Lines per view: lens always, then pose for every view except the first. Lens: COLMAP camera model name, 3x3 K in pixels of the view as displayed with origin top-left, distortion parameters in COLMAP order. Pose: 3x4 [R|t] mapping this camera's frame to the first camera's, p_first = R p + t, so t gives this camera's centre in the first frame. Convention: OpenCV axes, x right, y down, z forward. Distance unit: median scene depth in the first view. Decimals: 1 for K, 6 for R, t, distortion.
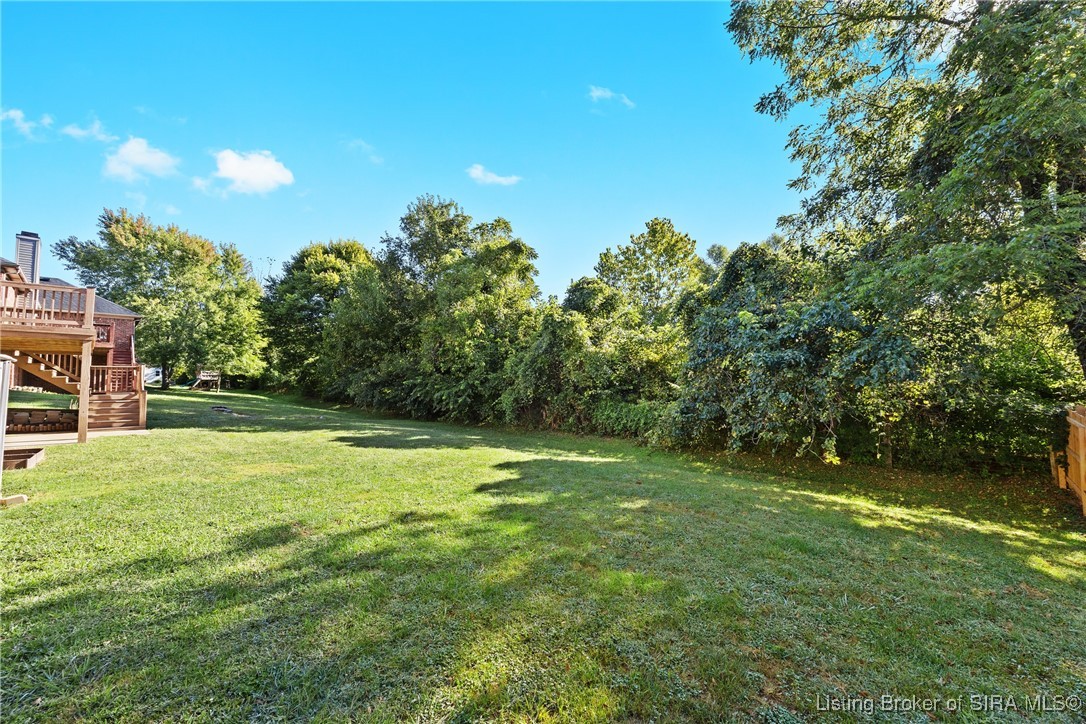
lens RADIAL K [[442.1, 0, 572.9], [0, 442.1, 363.6], [0, 0, 1]] dist [0.000684, -0.000115]
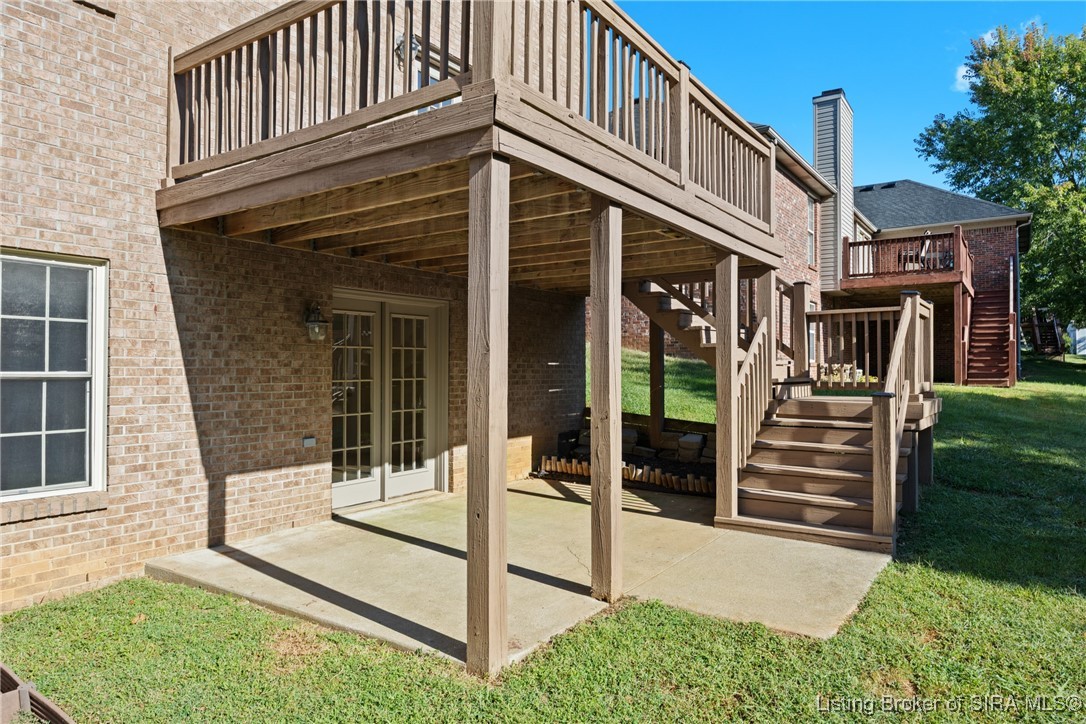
lens RADIAL K [[691.9, 0, 543.0], [0, 691.9, 362.0], [0, 0, 1]] dist [-0.004017, -0.000349]
pose [[0.121642, -0.005413, -0.992559, -0.268671], [0.060138, 0.998188, 0.001927, 0.014406], [0.990751, -0.059925, 0.121747, 0.335775]]
